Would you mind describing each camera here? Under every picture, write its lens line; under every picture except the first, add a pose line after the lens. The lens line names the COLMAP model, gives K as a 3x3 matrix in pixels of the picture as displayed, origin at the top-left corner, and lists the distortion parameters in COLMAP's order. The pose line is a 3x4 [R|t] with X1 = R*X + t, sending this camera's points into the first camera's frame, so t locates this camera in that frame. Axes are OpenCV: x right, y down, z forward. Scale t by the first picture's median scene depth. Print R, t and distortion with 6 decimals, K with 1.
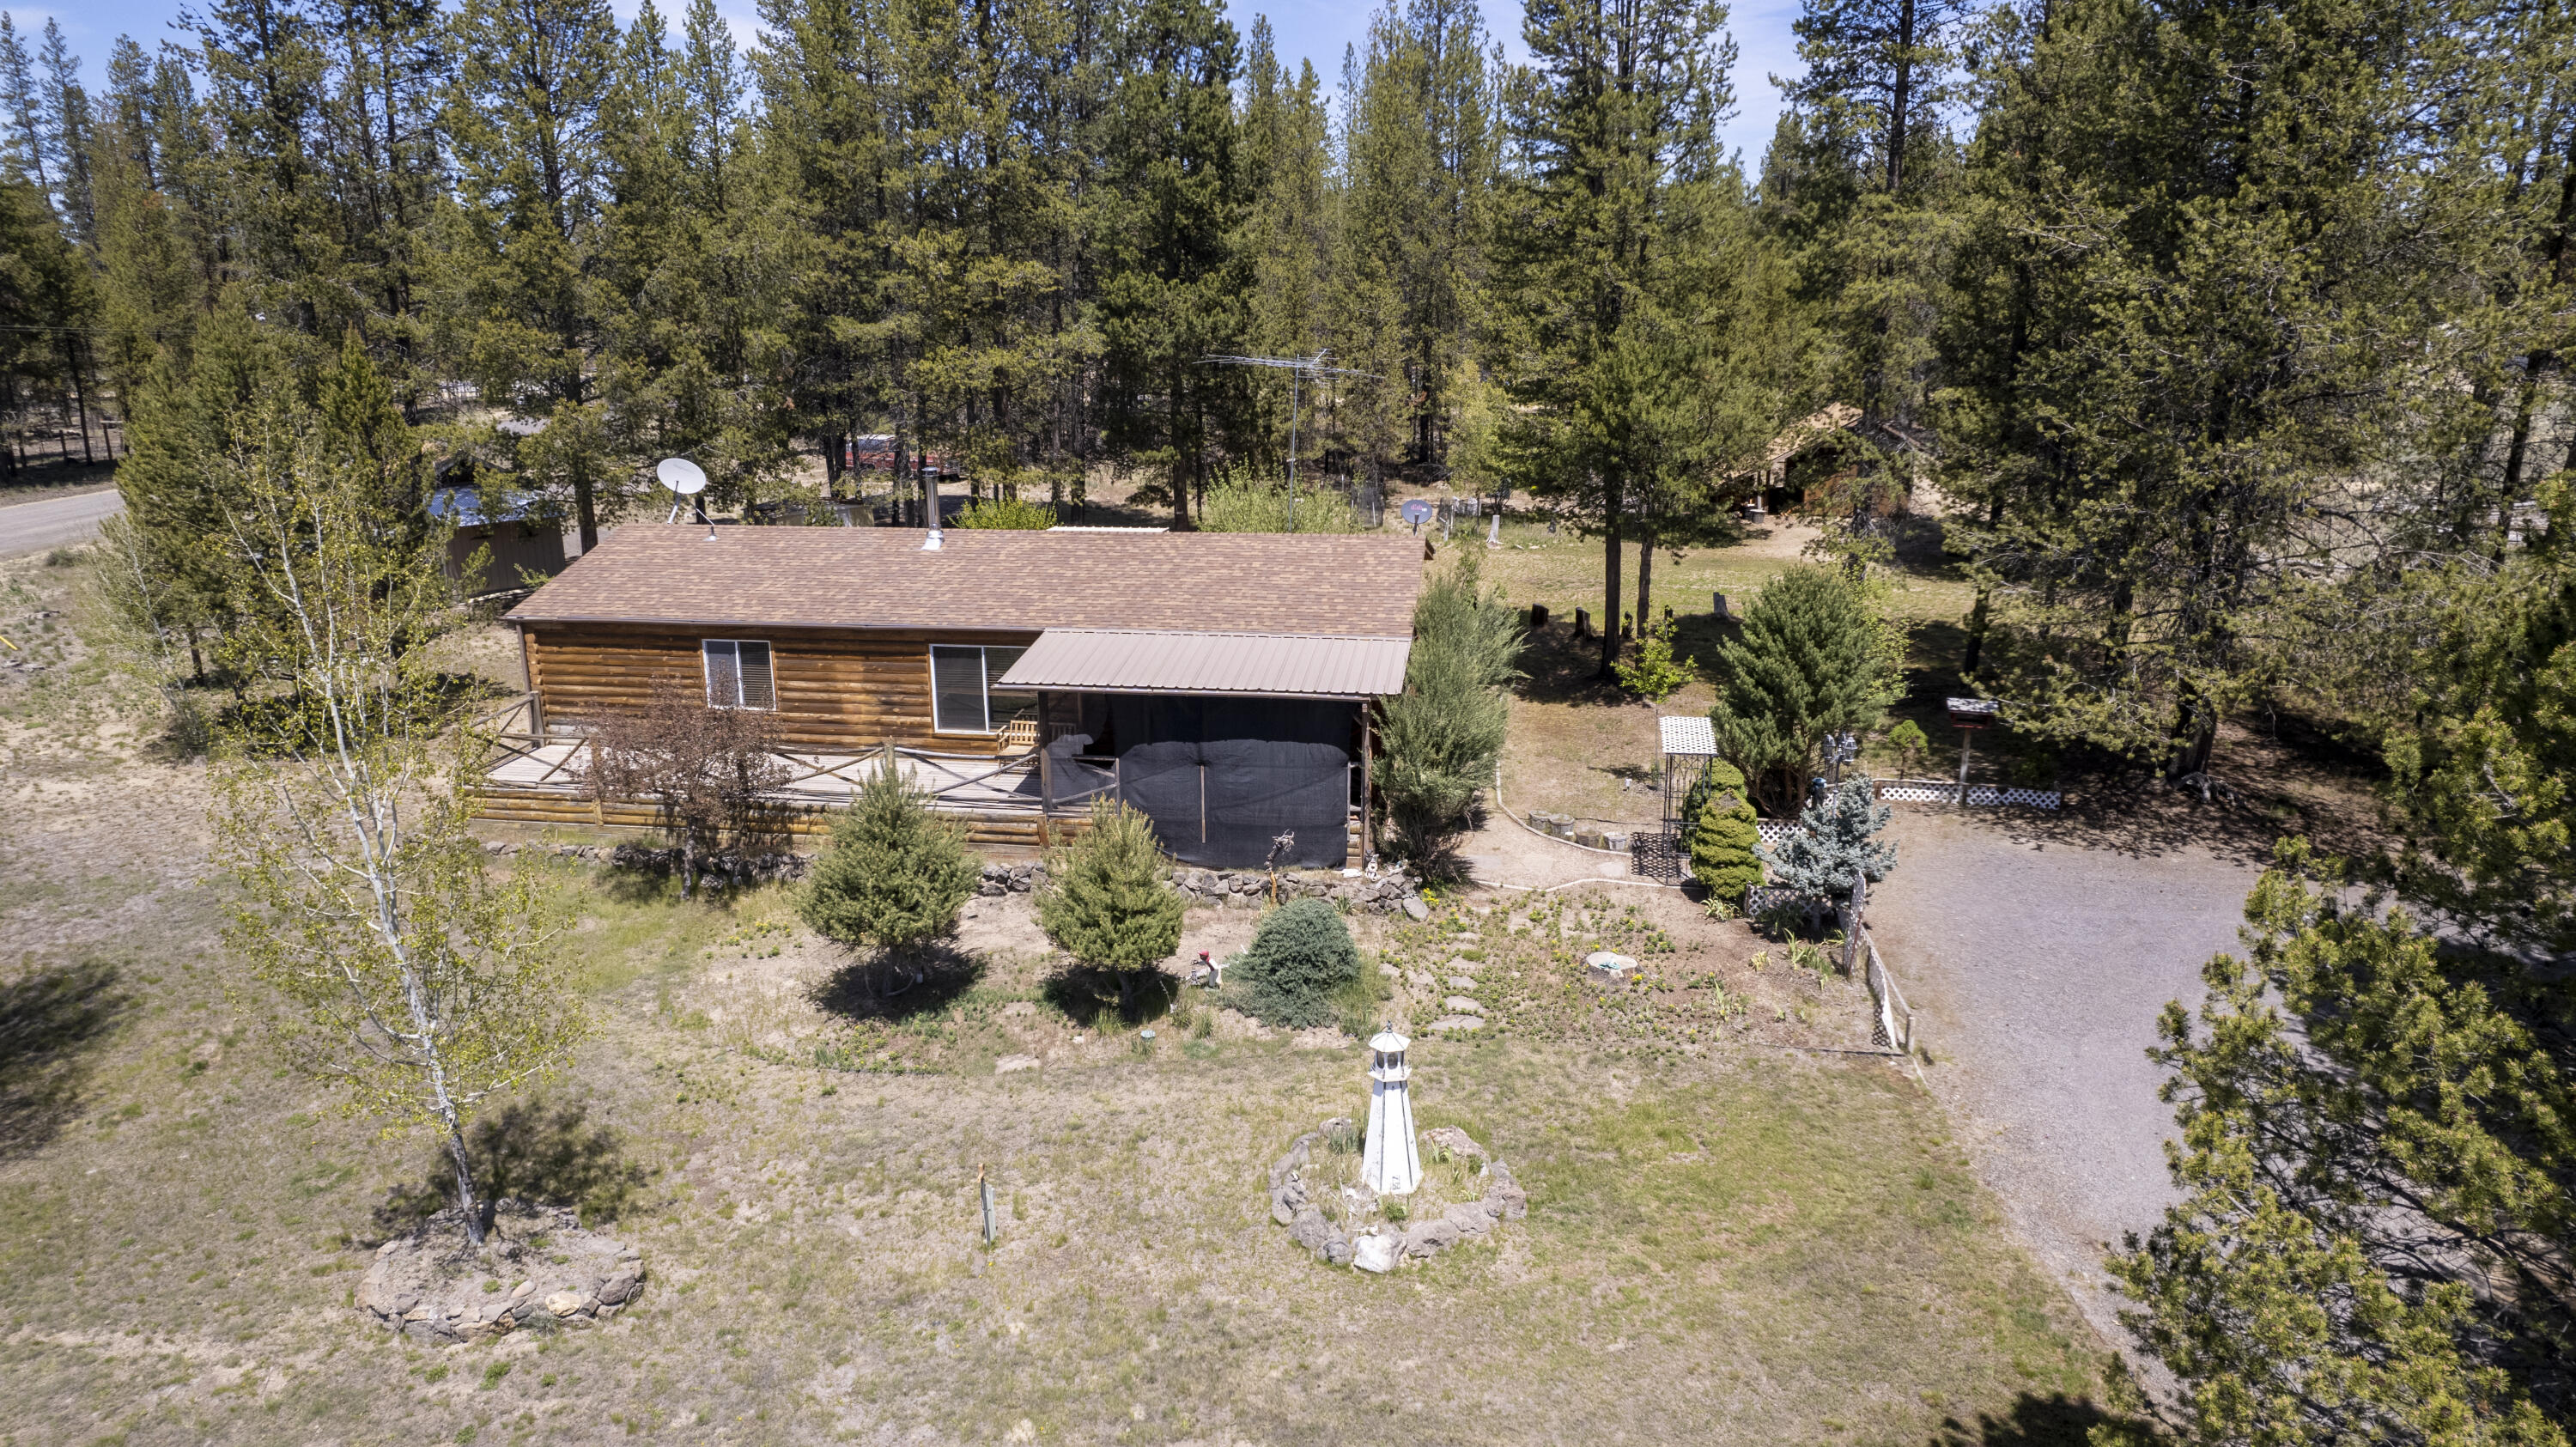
lens RADIAL K [[1645.5, 0, 1275.6], [0, 1645.5, 712.8], [0, 0, 1]] dist [-0.022636, 0.008580]
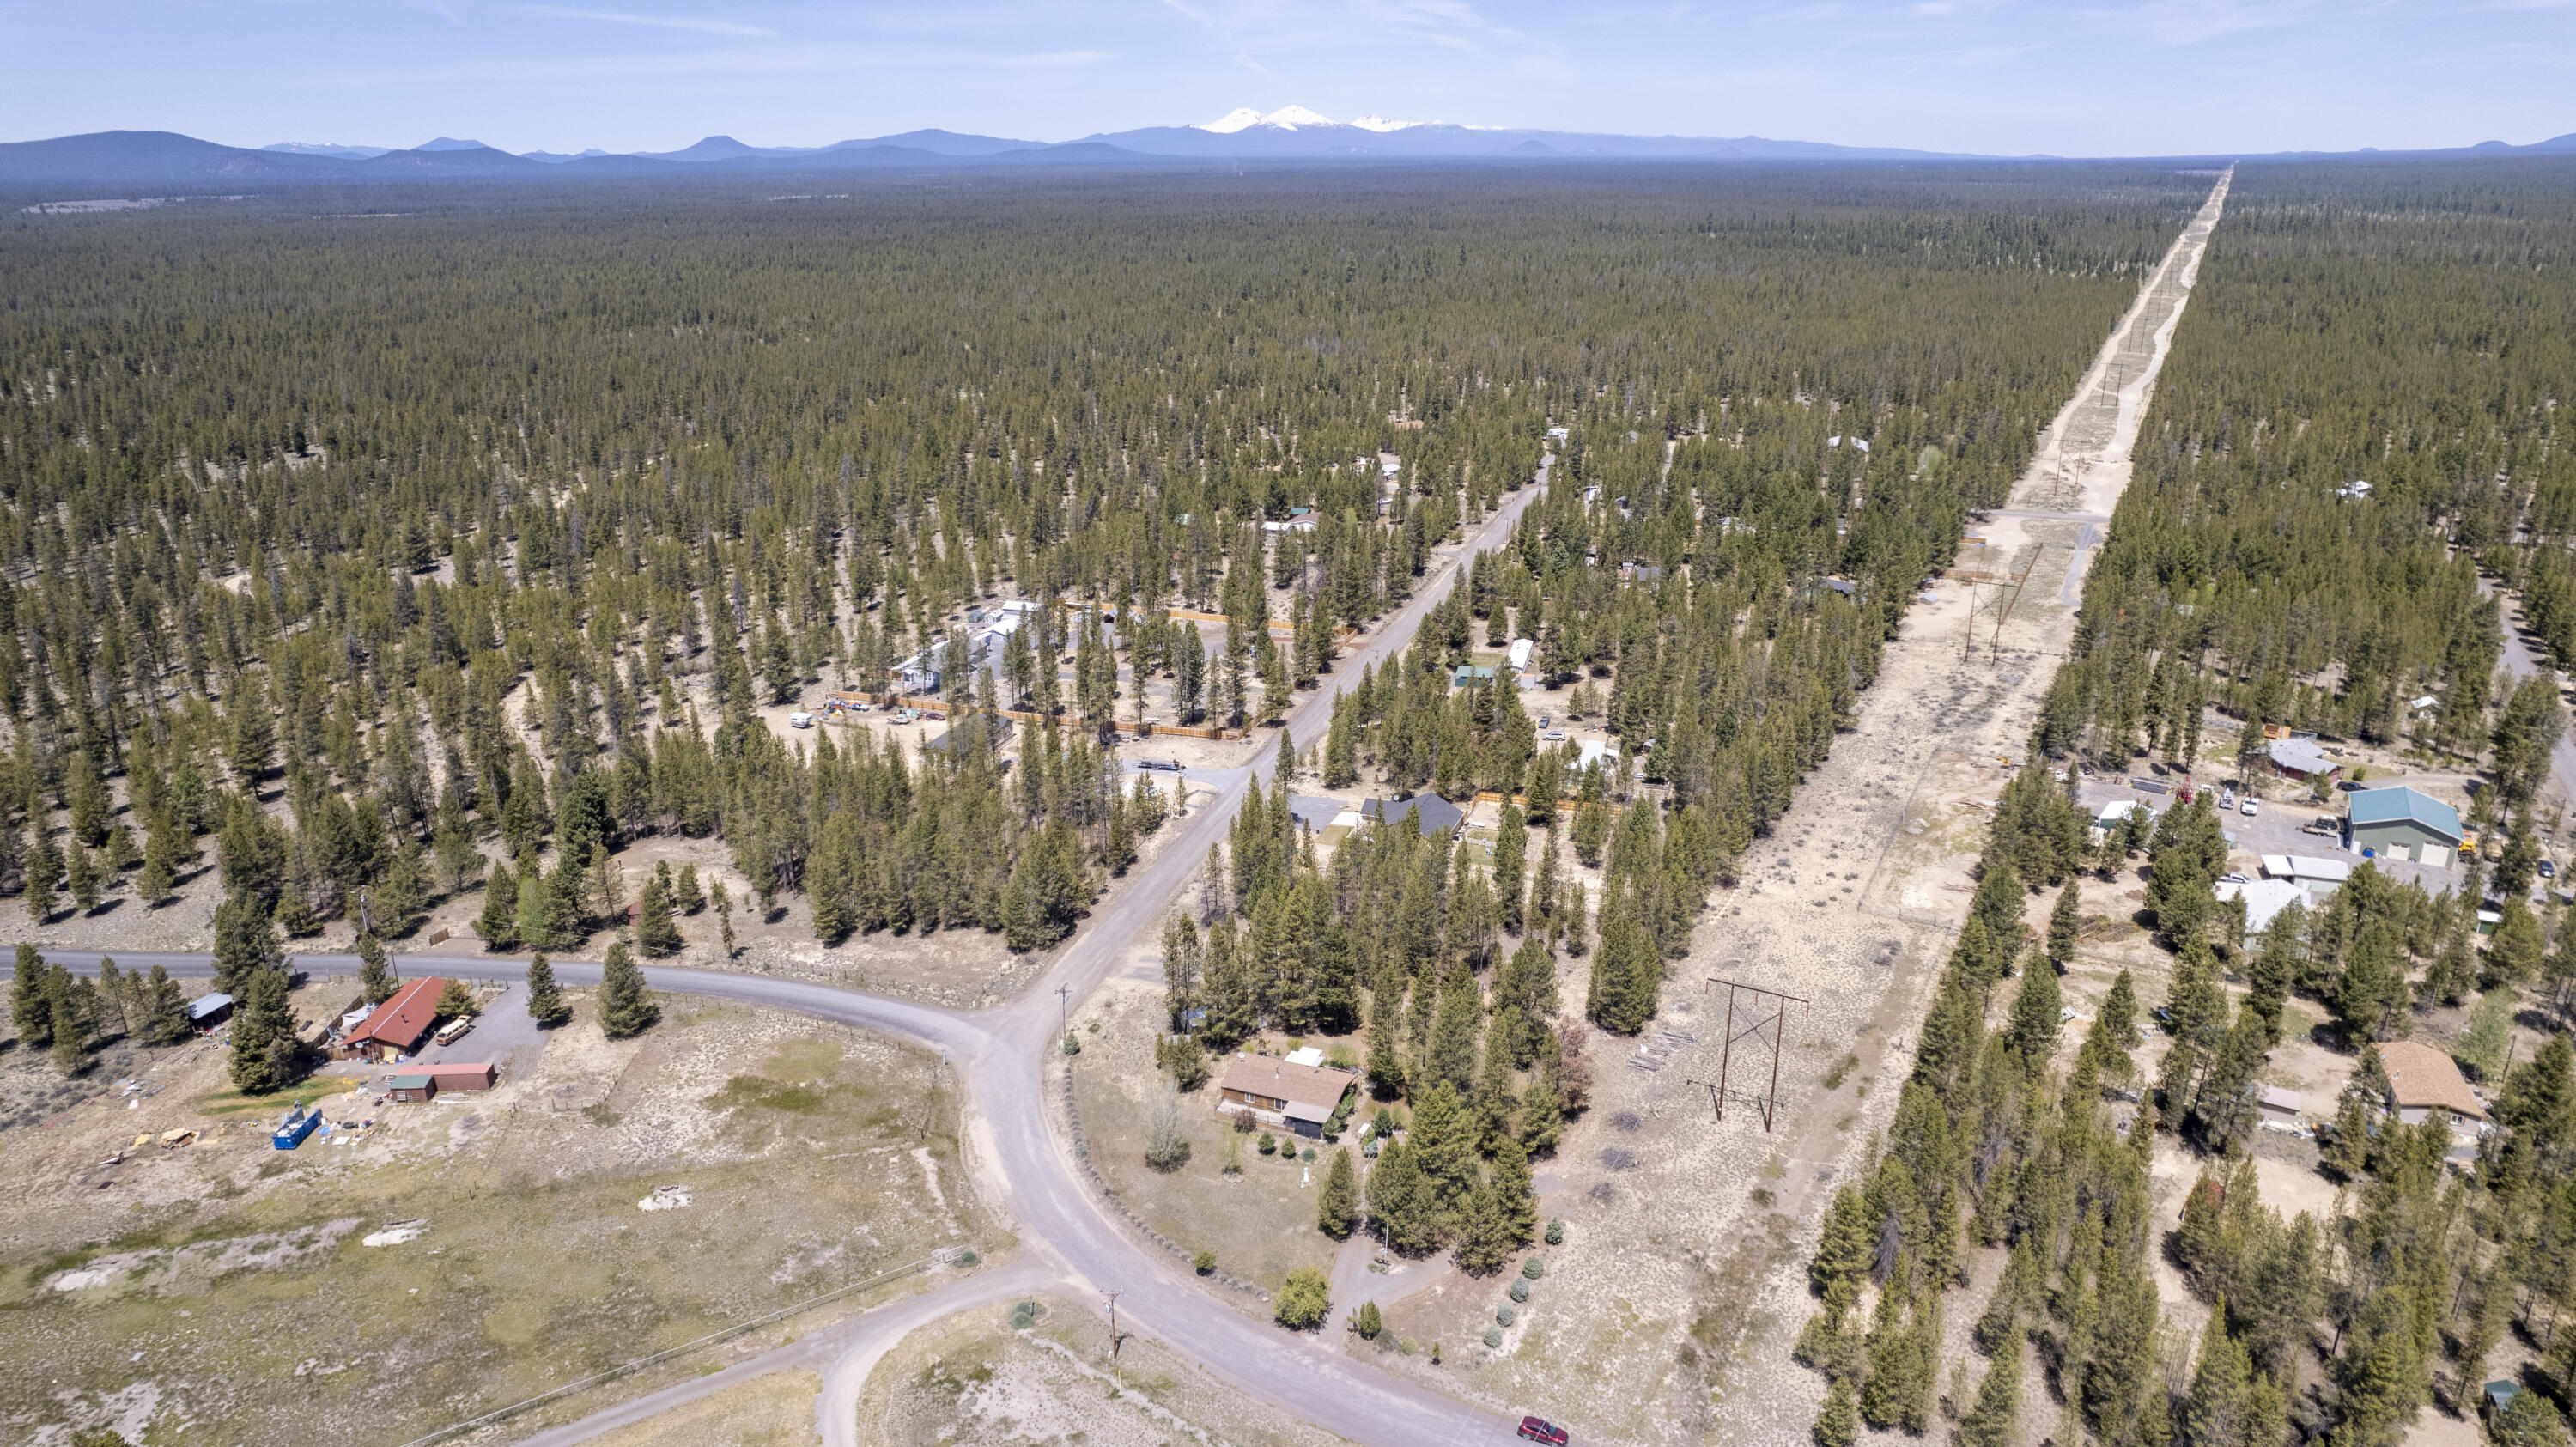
lens RADIAL K [[1645.5, 0, 1285.6], [0, 1645.5, 730.3], [0, 0, 1]] dist [-0.022636, 0.008580]
pose [[0.969142, 0.079632, -0.233287, 1.643769], [-0.061921, 0.994682, 0.082296, -2.639110], [0.238600, -0.065311, 0.968919, -6.948166]]
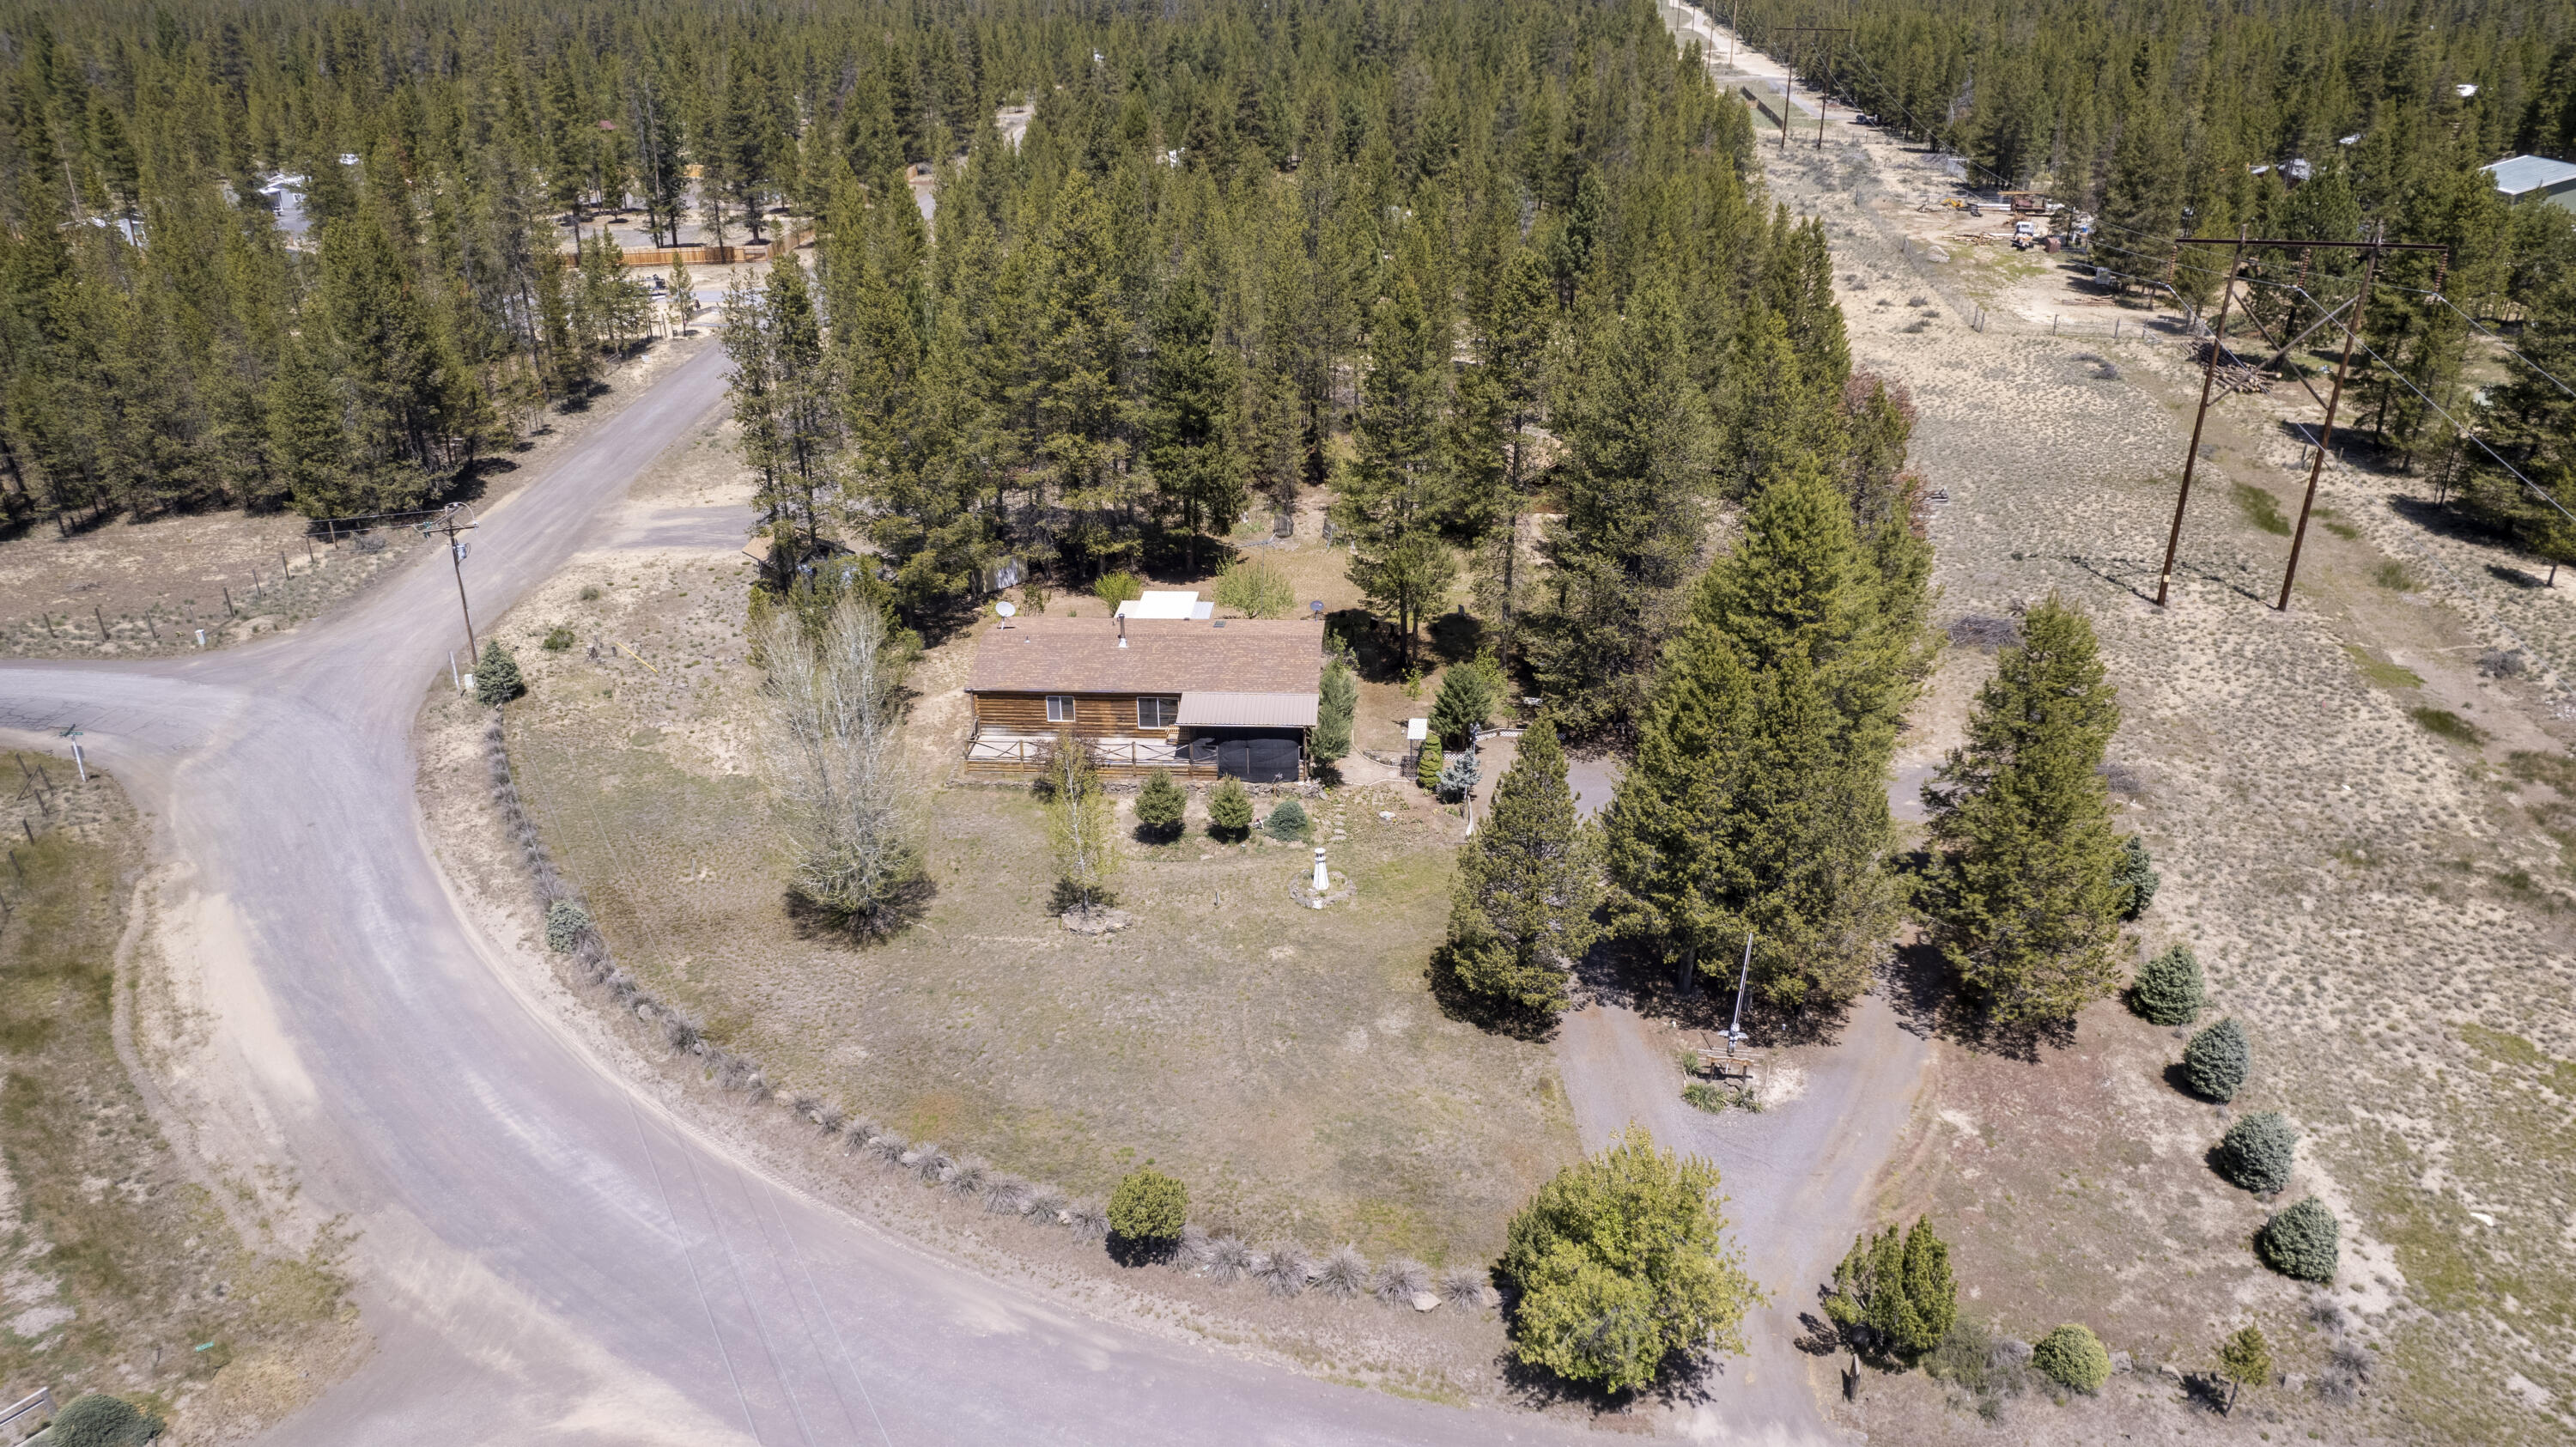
lens RADIAL K [[1645.5, 0, 1289.9], [0, 1645.5, 729.8], [0, 0, 1]] dist [-0.022636, 0.008580]
pose [[0.996300, -0.037887, 0.077141, -0.192702], [0.023269, 0.982976, 0.182257, -0.523654], [-0.082732, -0.179787, 0.980220, -1.818016]]
